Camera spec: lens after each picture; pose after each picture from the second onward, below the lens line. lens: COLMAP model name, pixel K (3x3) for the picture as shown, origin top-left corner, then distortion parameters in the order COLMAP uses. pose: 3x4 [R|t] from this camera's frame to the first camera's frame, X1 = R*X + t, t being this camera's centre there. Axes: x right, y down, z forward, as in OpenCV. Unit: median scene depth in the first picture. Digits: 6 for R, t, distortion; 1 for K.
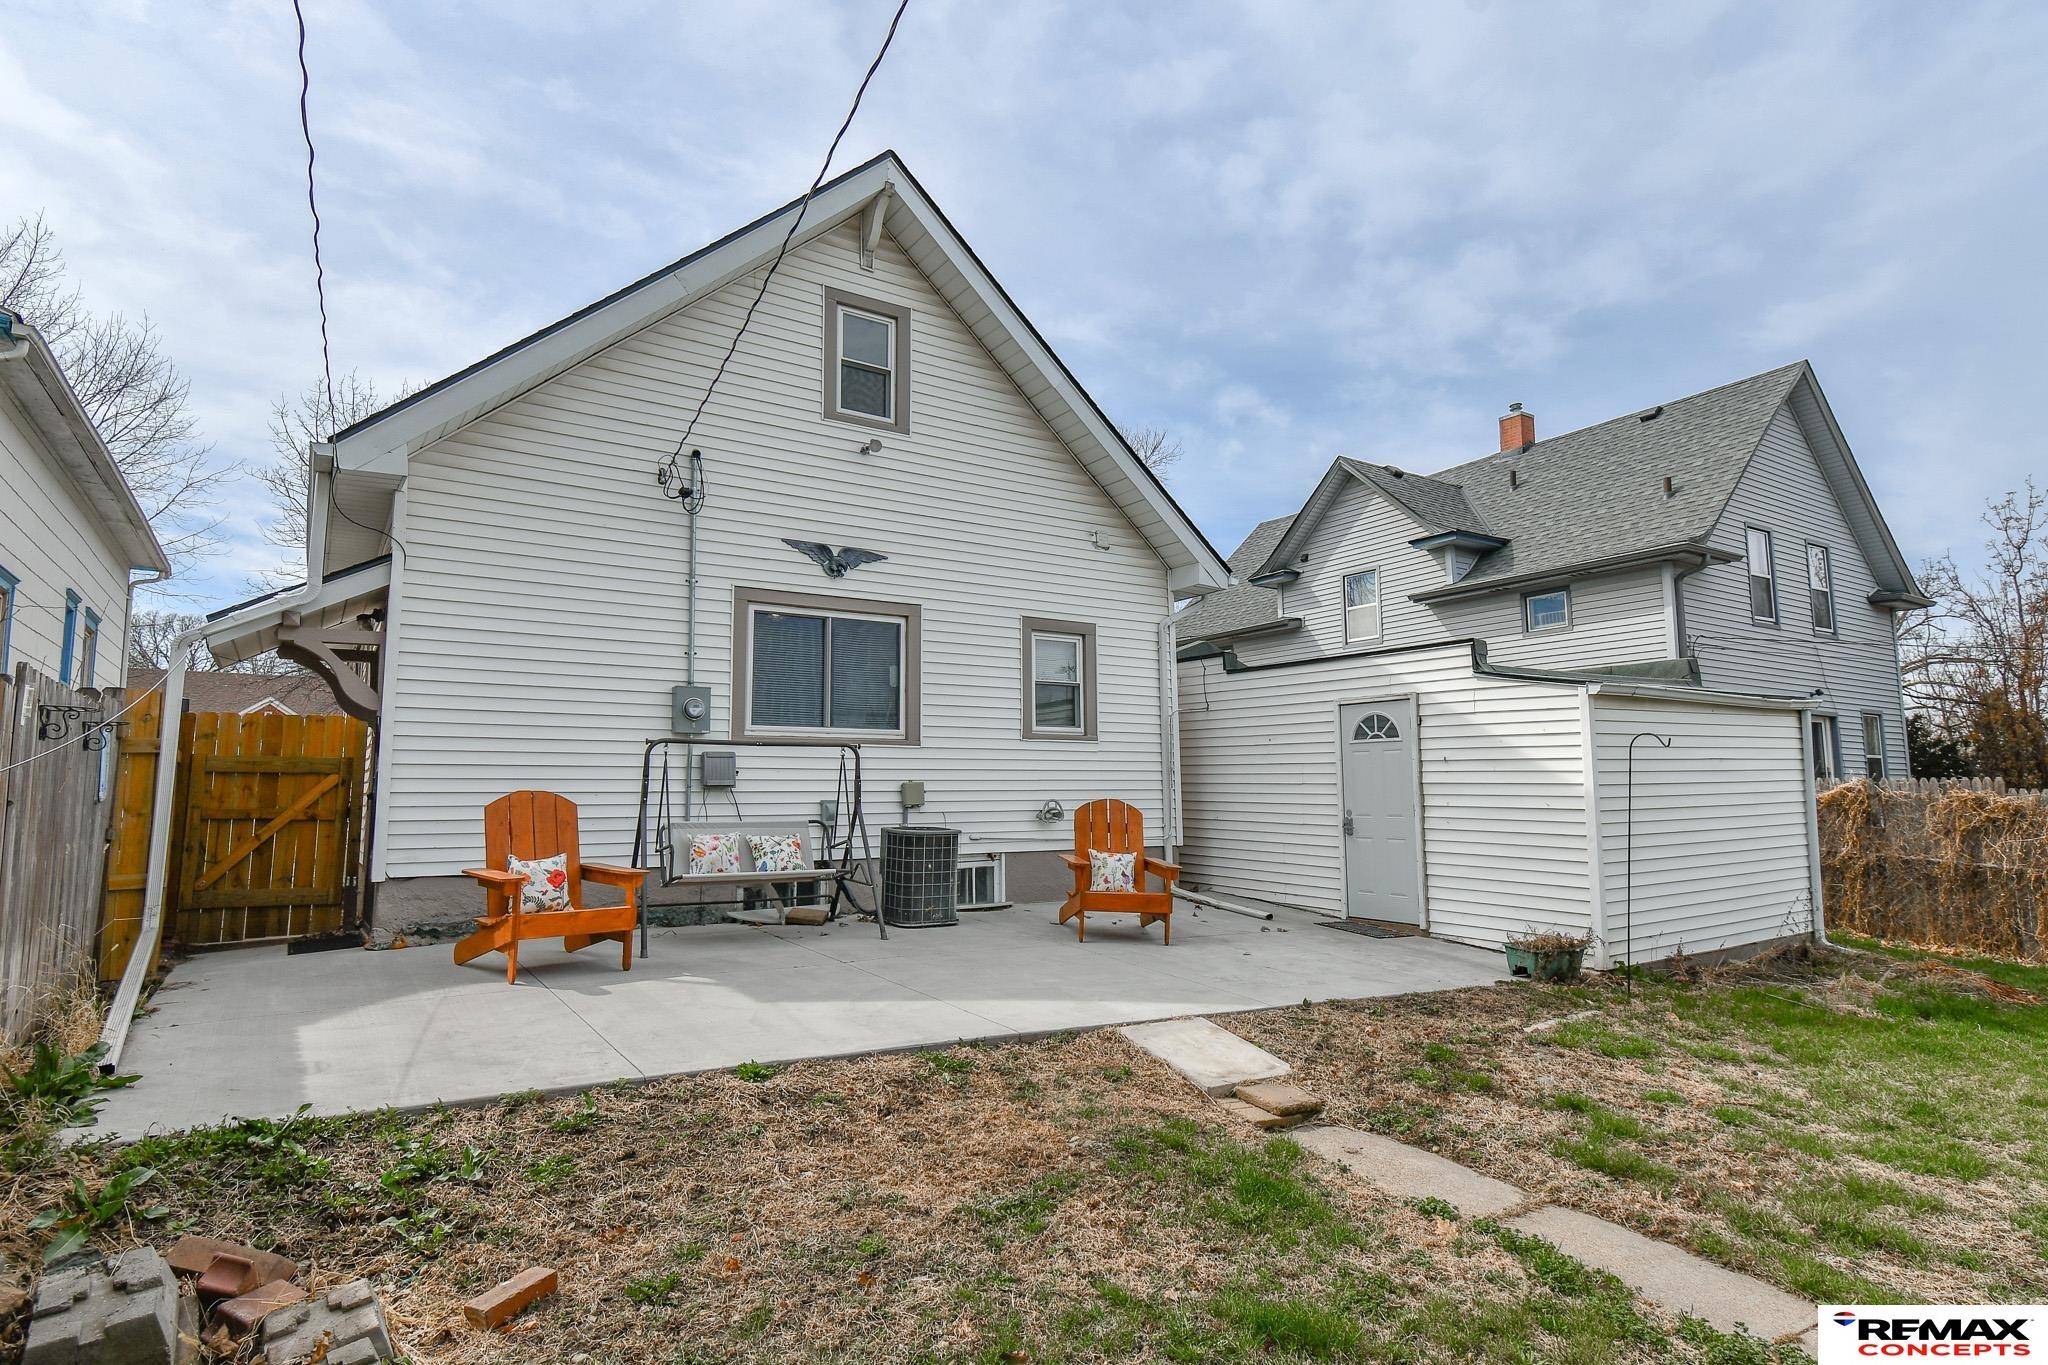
lens RADIAL K [[1089.2, 0, 1028.5], [0, 1089.2, 681.3], [0, 0, 1]] dist [0.043309, -0.001406]
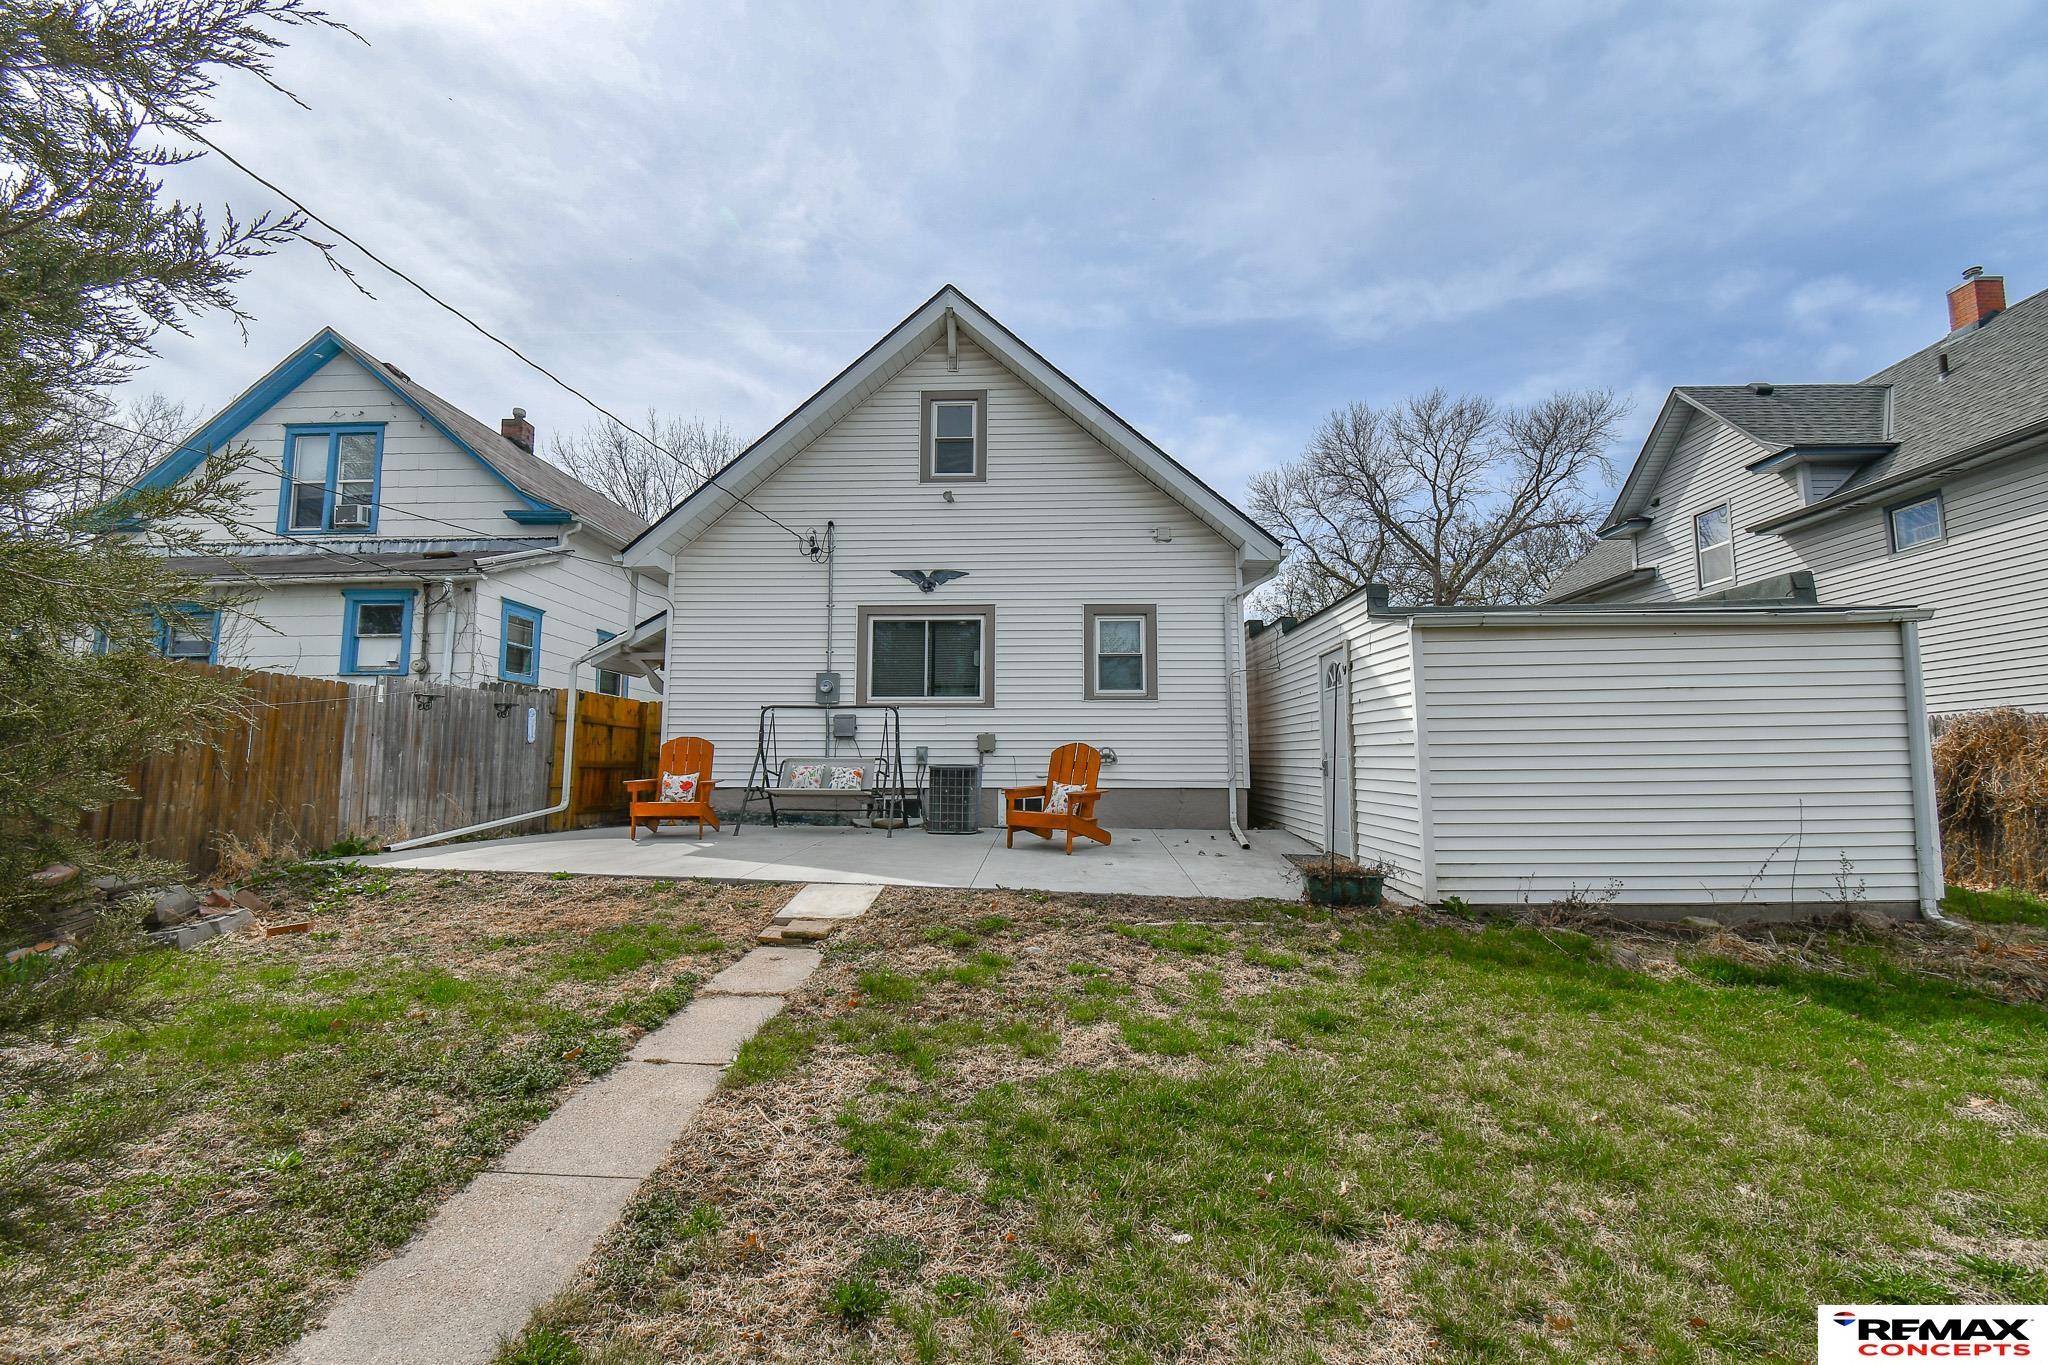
lens RADIAL K [[897.9, 0, 1022.8], [0, 897.9, 681.5], [0, 0, 1]] dist [0.021714, -0.003724]
pose [[0.812152, -0.052449, -0.581083, 0.587924], [0.057121, 0.998314, -0.010274, 0.040487], [0.580642, -0.024847, 0.813779, 0.103906]]
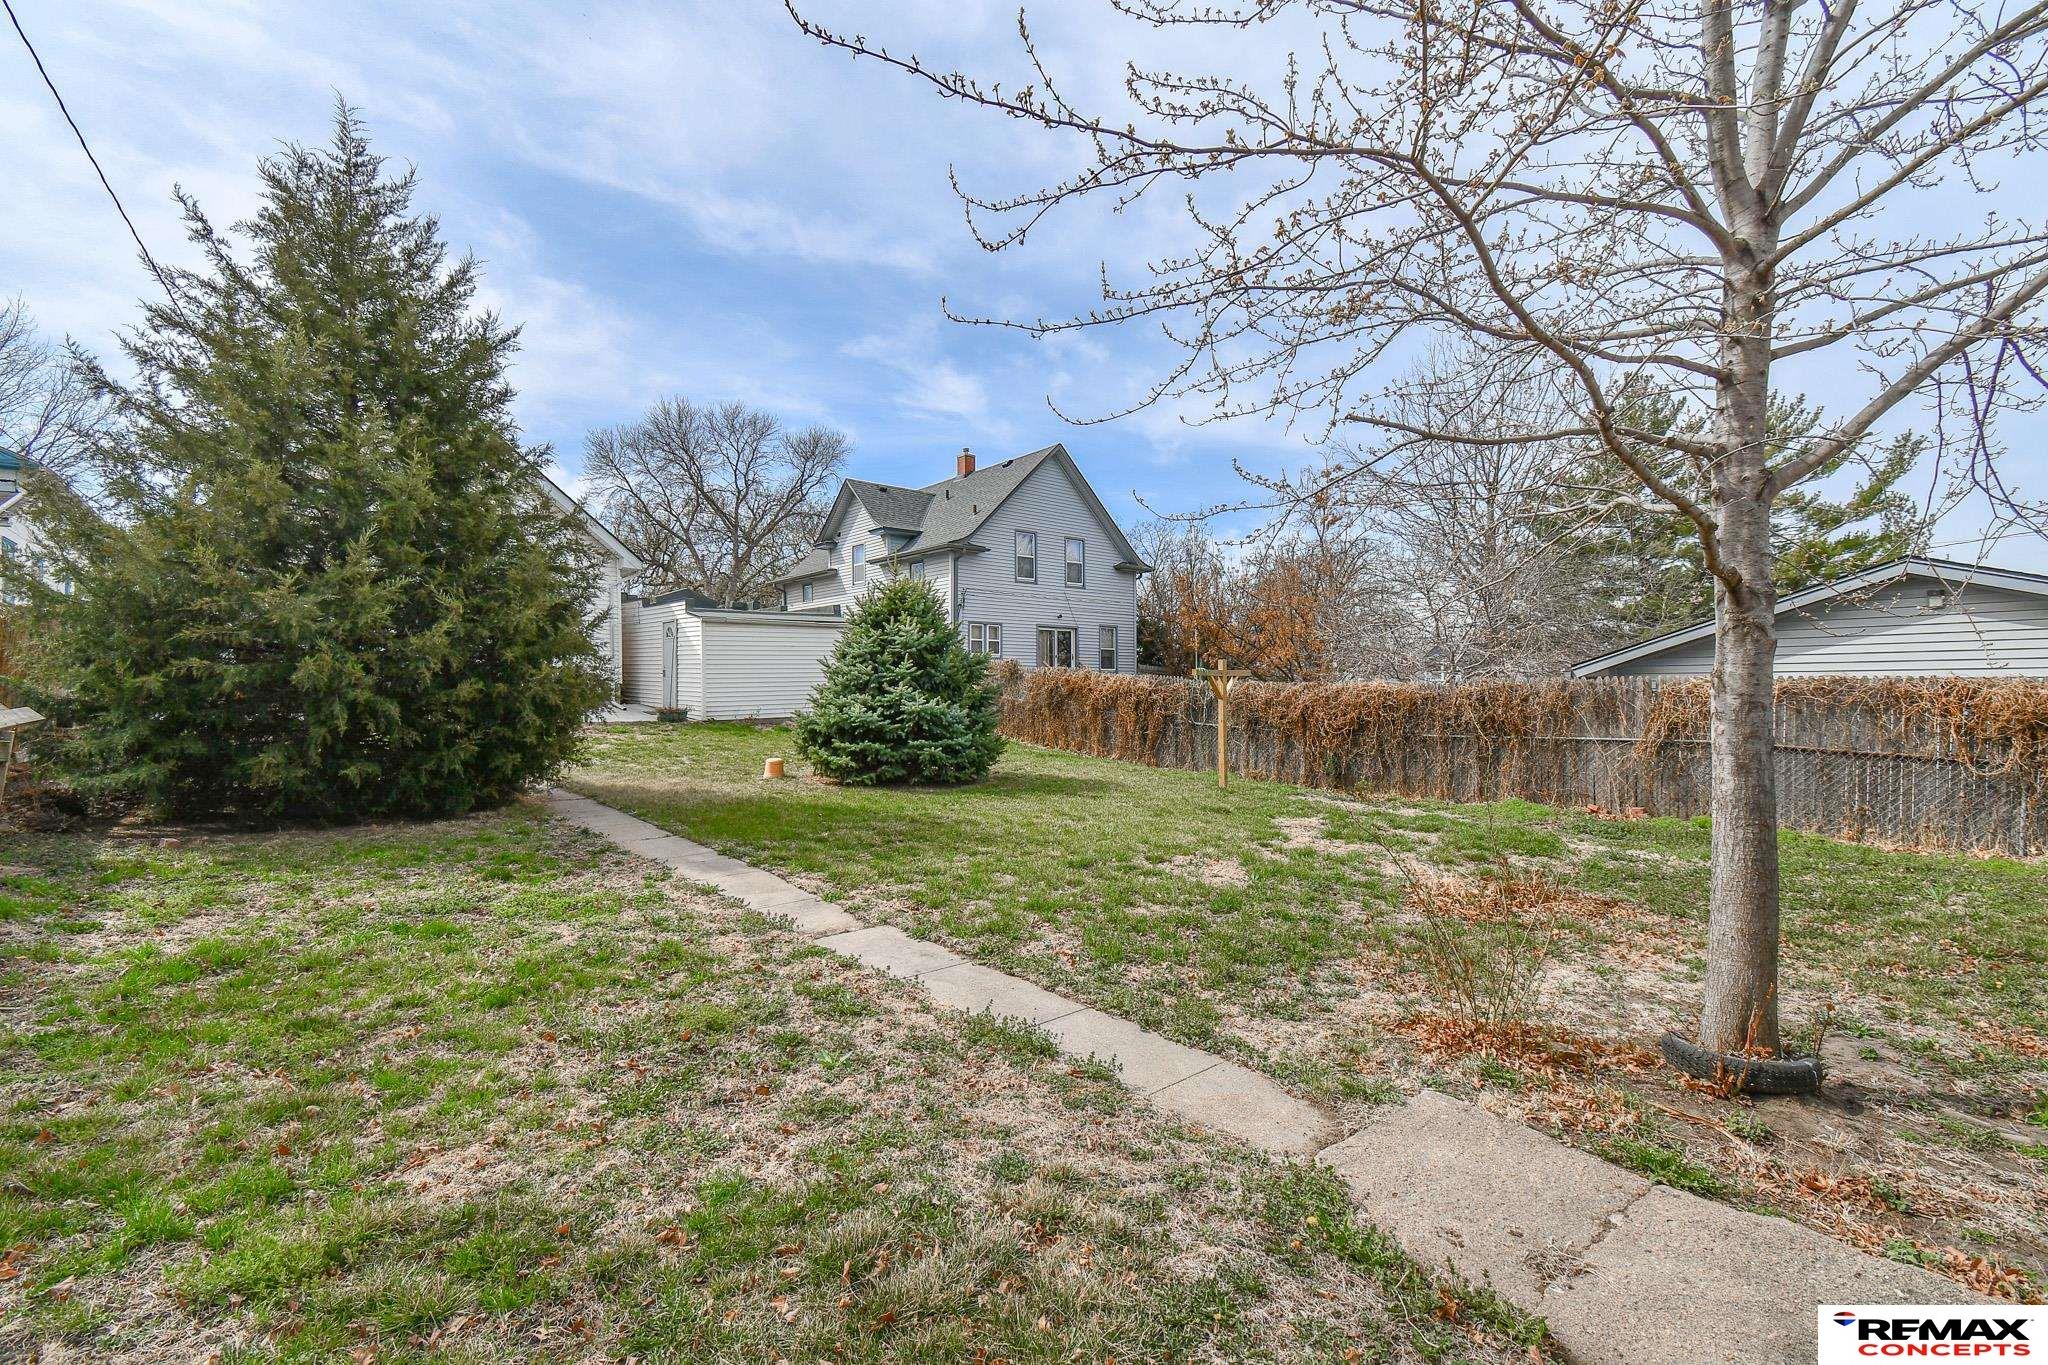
lens RADIAL K [[897.9, 0, 1026.7], [0, 897.9, 684.0], [0, 0, 1]] dist [0.021714, -0.003724]
pose [[0.993856, 0.004535, 0.110590, 0.904539], [-0.016433, 0.994132, 0.106919, -0.075530], [-0.109456, -0.108079, 0.988098, -1.127261]]
